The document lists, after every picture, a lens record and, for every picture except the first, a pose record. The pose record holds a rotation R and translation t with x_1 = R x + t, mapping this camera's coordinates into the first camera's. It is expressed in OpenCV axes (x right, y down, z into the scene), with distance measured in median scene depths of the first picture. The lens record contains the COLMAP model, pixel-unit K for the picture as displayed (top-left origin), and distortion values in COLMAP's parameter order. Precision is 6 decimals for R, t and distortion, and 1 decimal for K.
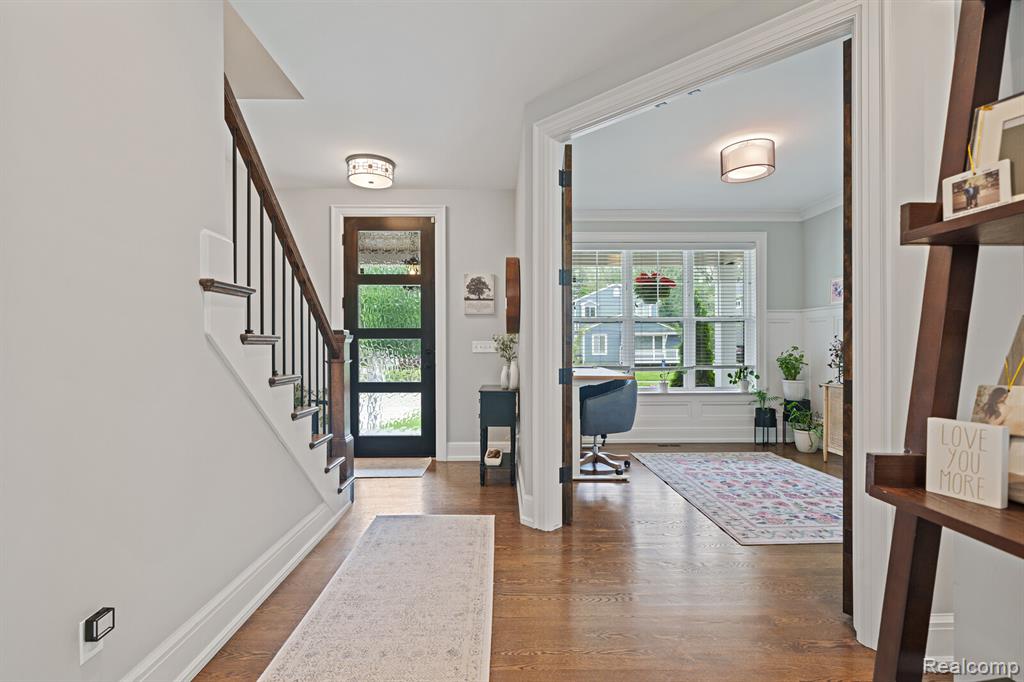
lens RADIAL K [[467.0, 0, 510.9], [0, 467.0, 348.8], [0, 0, 1]] dist [-0.000406, -0.000179]
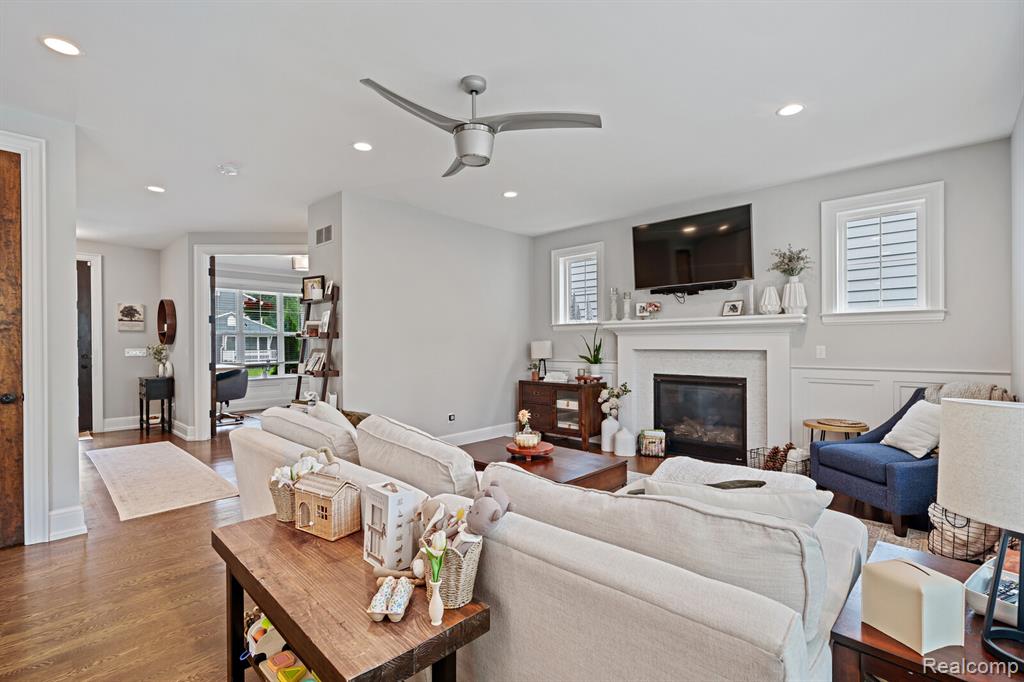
lens RADIAL K [[467.0, 0, 506.0], [0, 467.0, 343.5], [0, 0, 1]] dist [-0.000406, -0.000179]
pose [[0.707947, -0.001354, 0.706264, -0.274332], [0.008675, 0.999939, -0.006778, -0.012566], [-0.706212, 0.010926, 0.707916, -0.903574]]
